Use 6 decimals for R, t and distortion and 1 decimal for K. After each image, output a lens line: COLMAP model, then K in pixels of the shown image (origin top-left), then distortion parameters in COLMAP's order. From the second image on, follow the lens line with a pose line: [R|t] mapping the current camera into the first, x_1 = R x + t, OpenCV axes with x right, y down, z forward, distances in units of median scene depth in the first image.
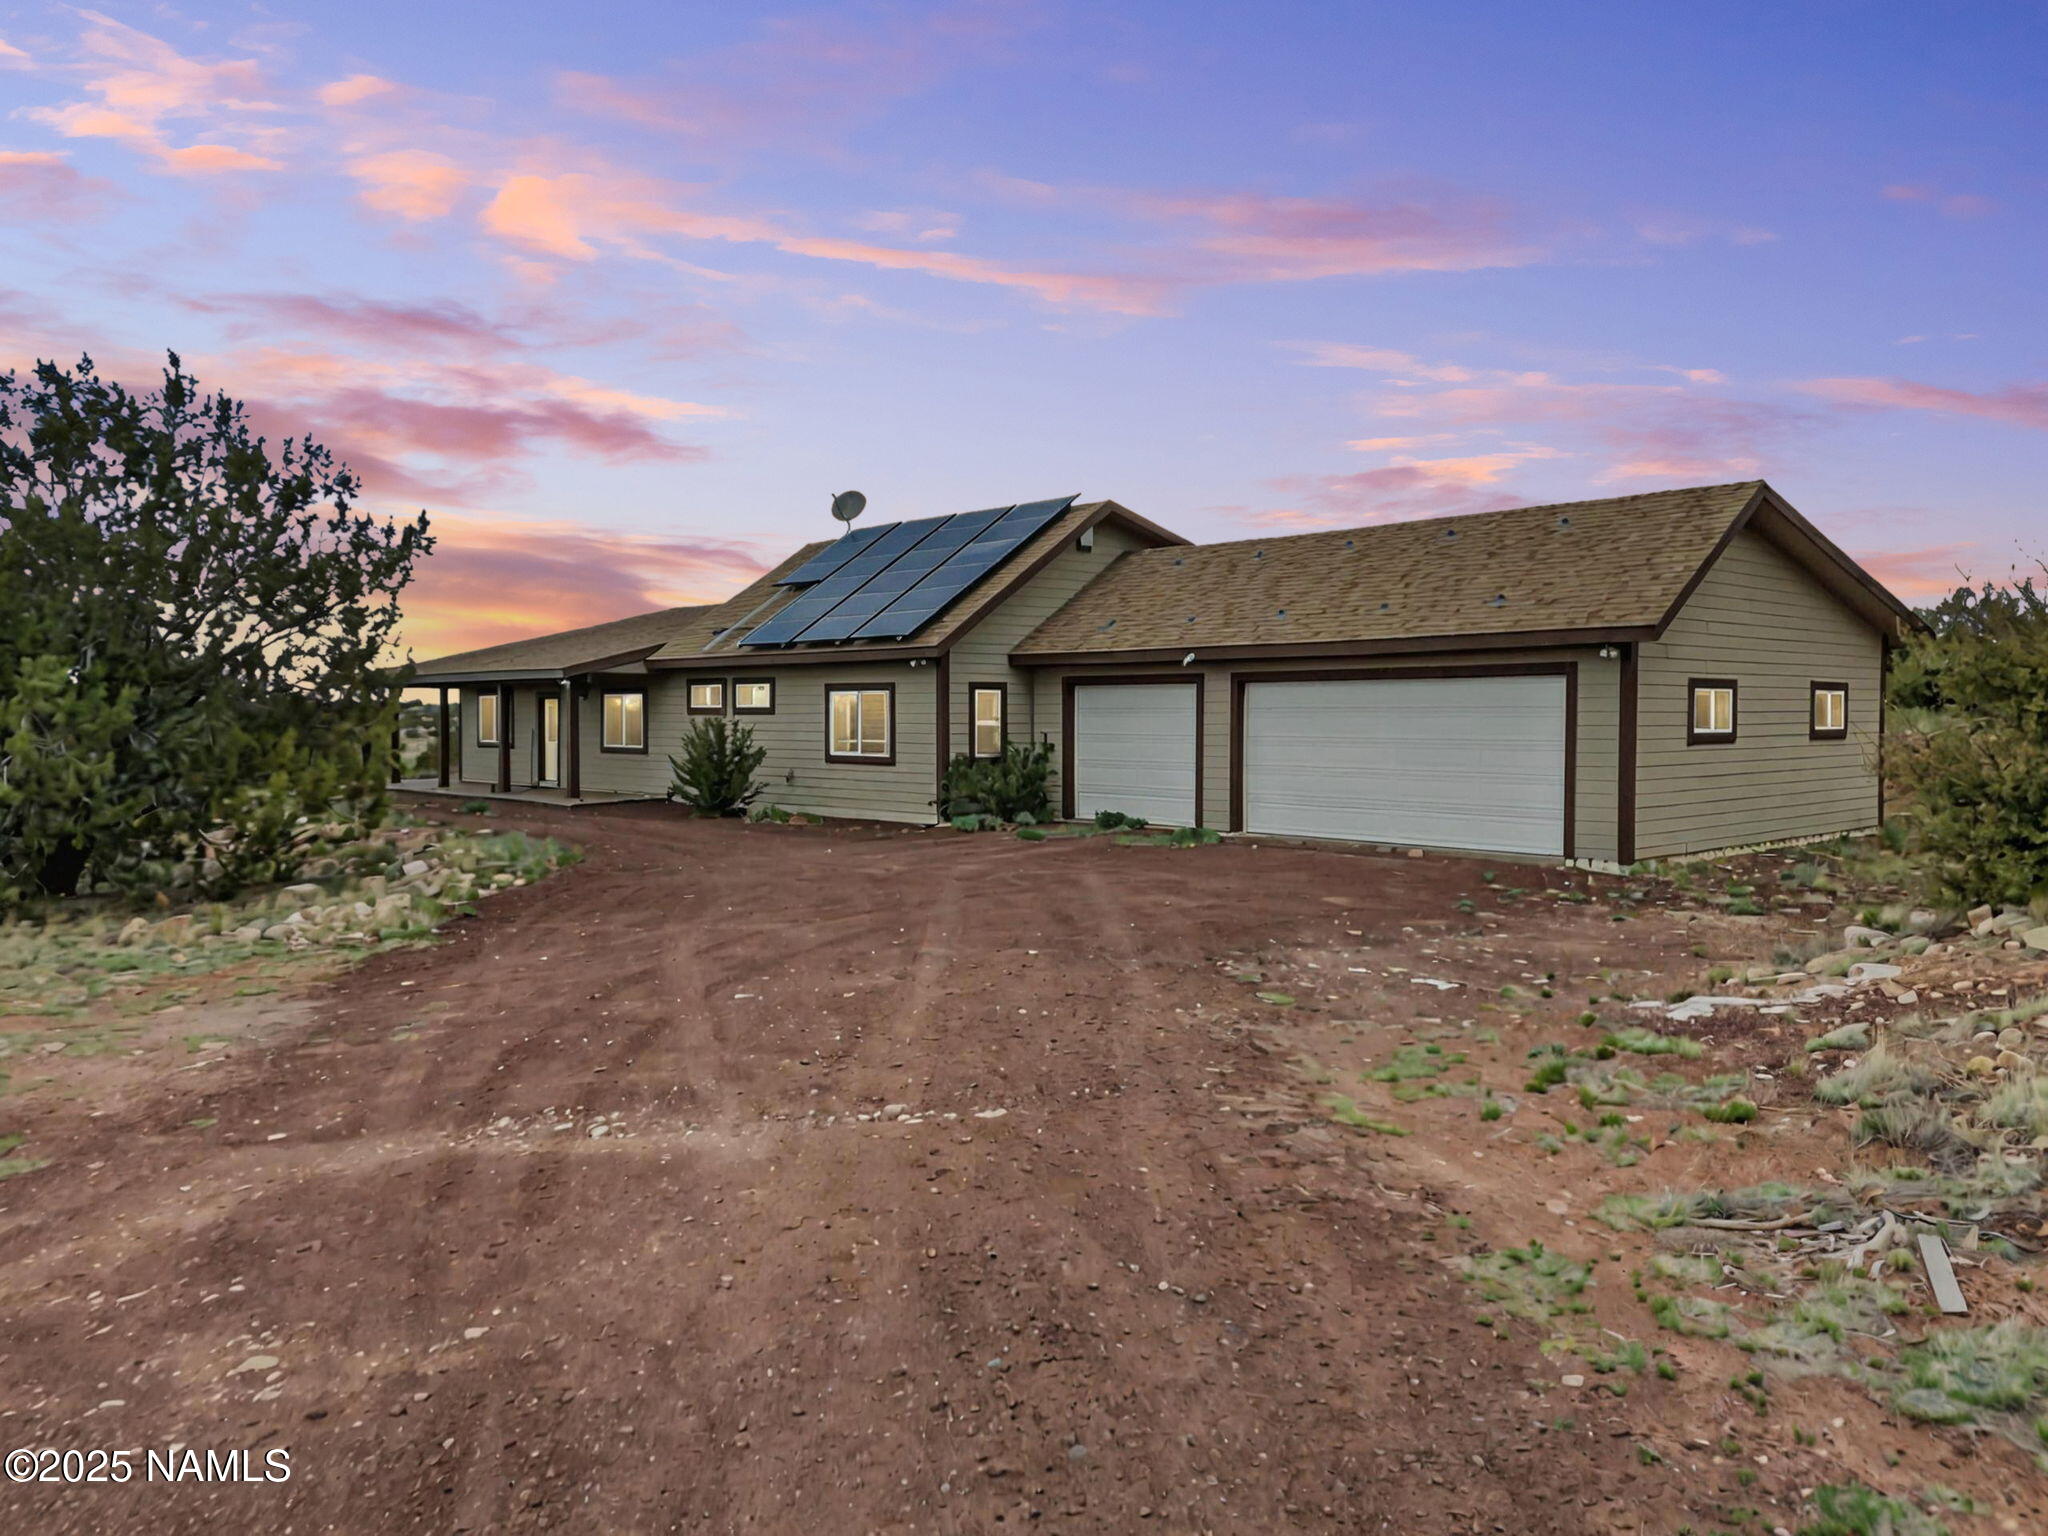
lens RADIAL K [[1462.2, 0, 1023.6], [0, 1462.2, 764.5], [0, 0, 1]] dist [0.003814, 0.000792]
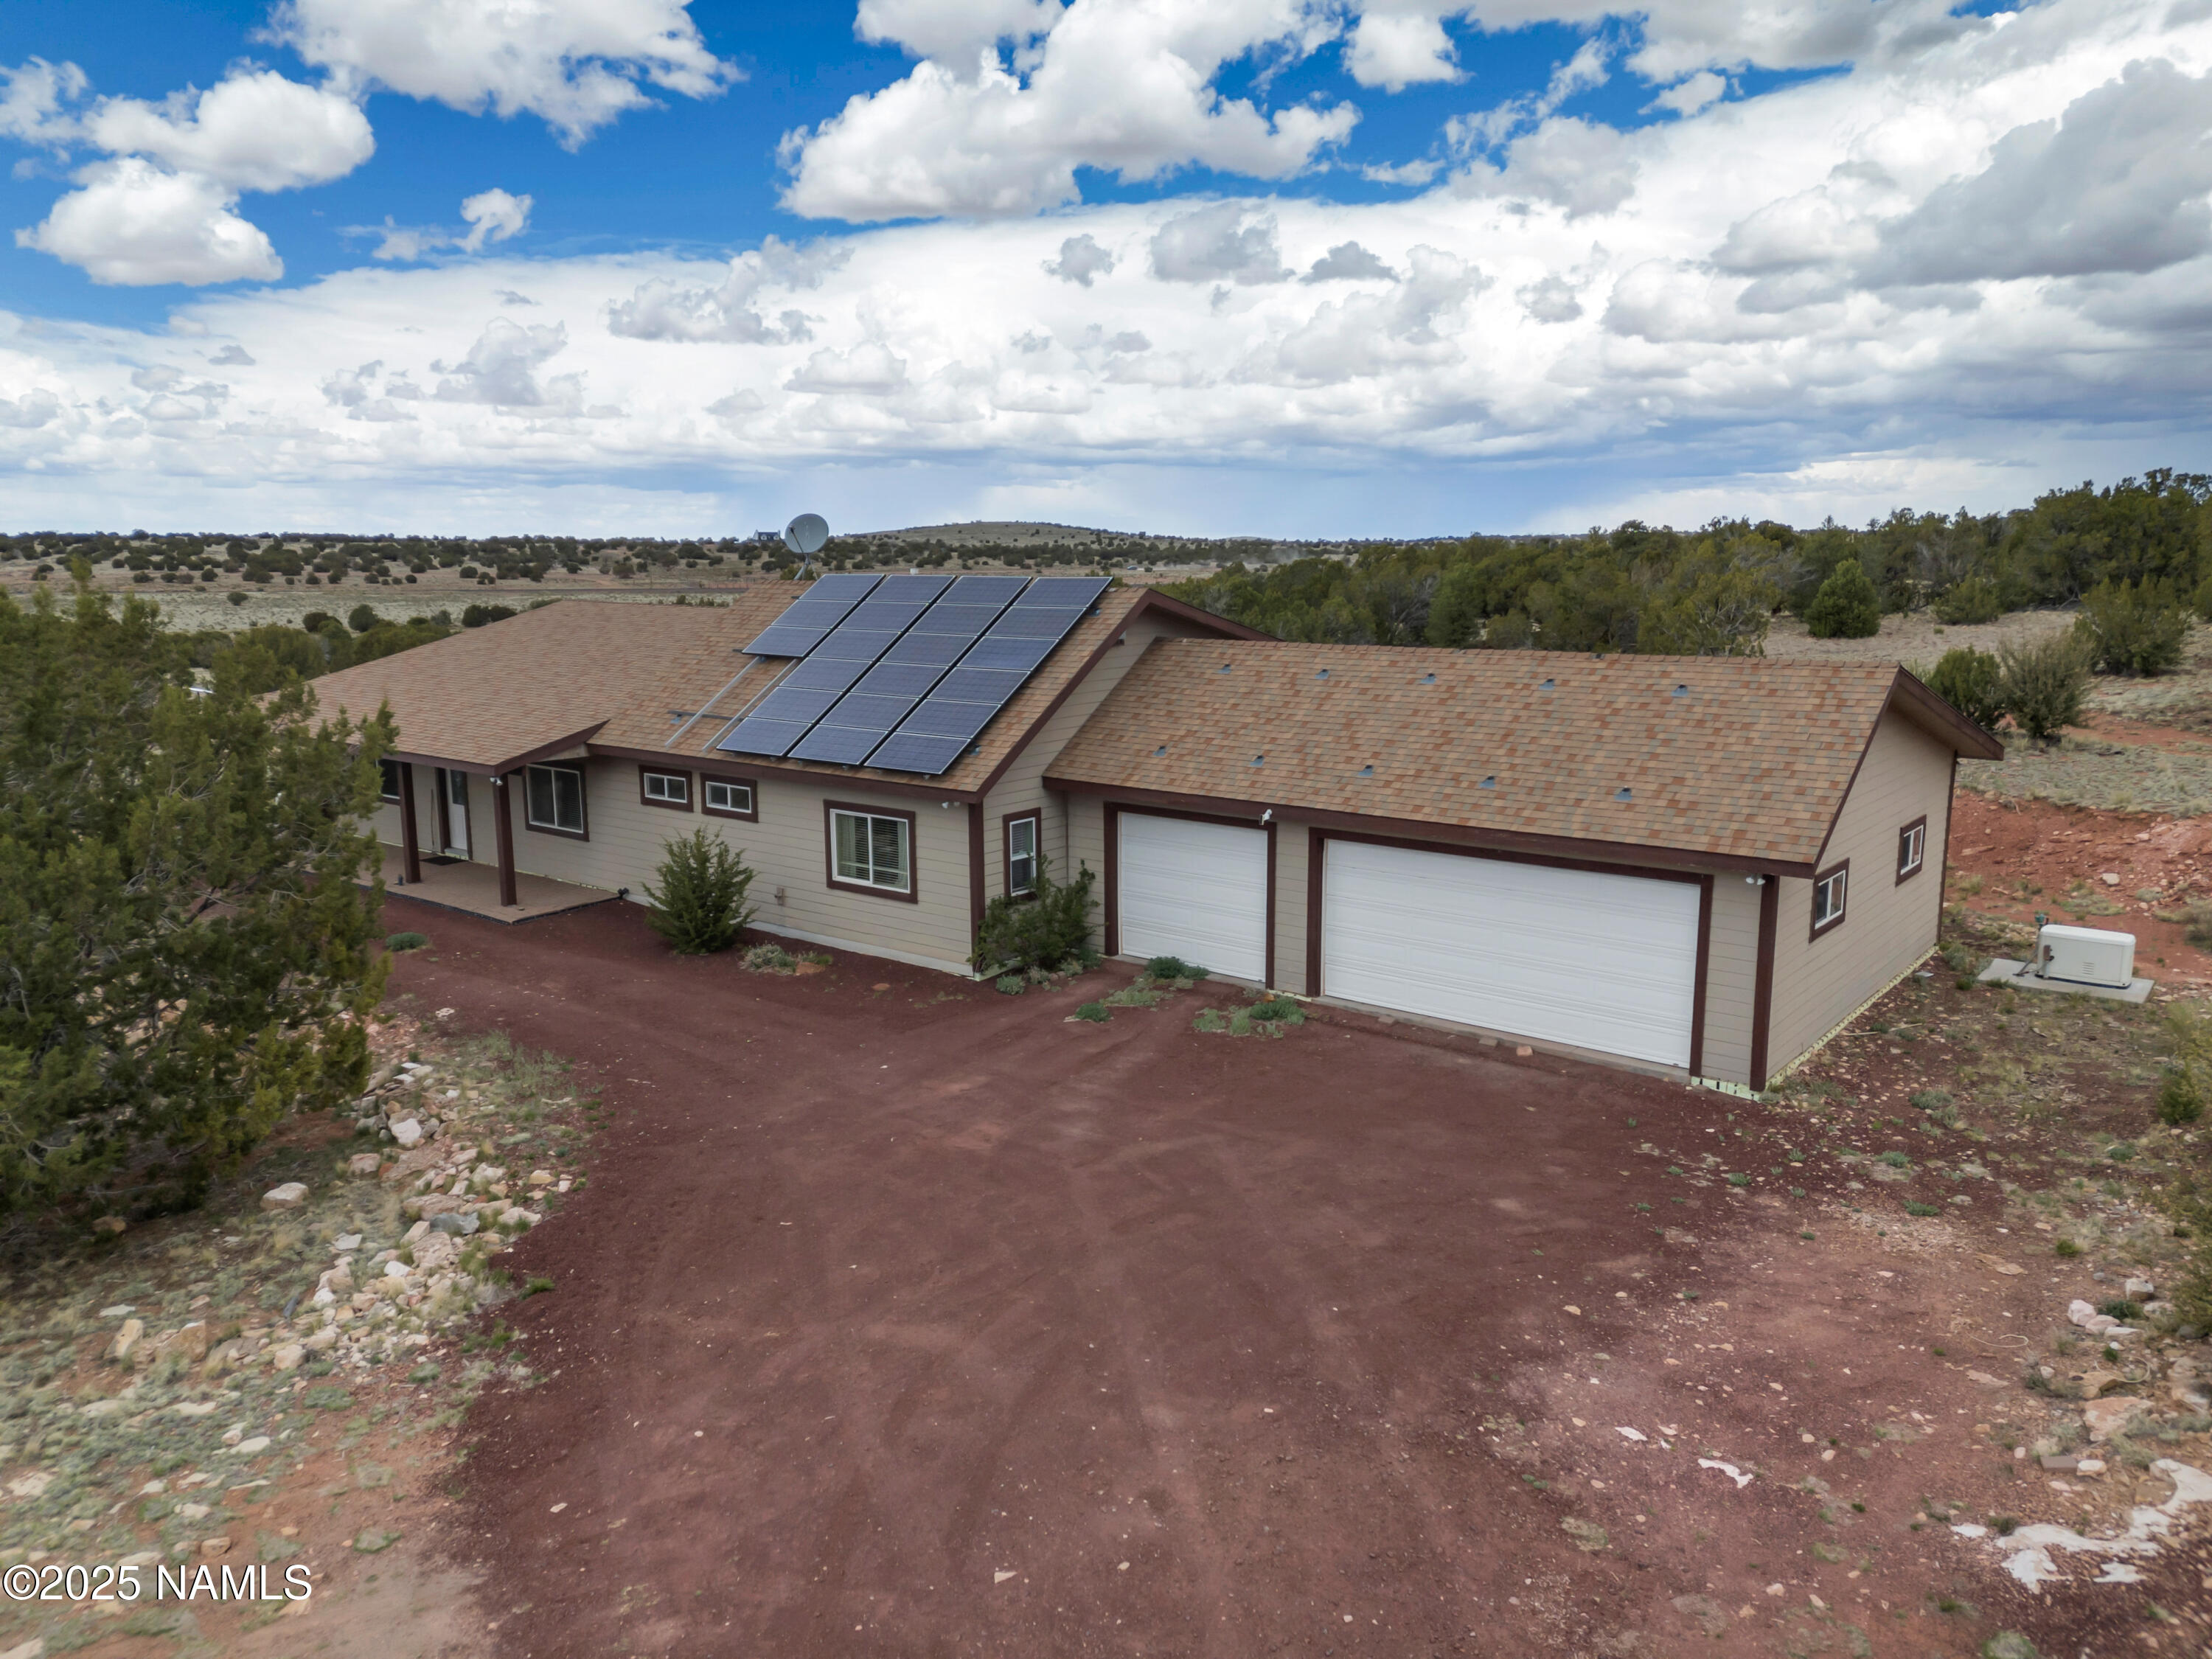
lens RADIAL K [[1579.3, 0, 1109.3], [0, 1579.3, 829.0], [0, 0, 1]] dist [0.003814, 0.000792]
pose [[0.988877, -0.033211, 0.144981, -0.116376], [0.012004, 0.989393, 0.144764, -0.192225], [-0.148251, -0.141414, 0.978787, 0.050770]]
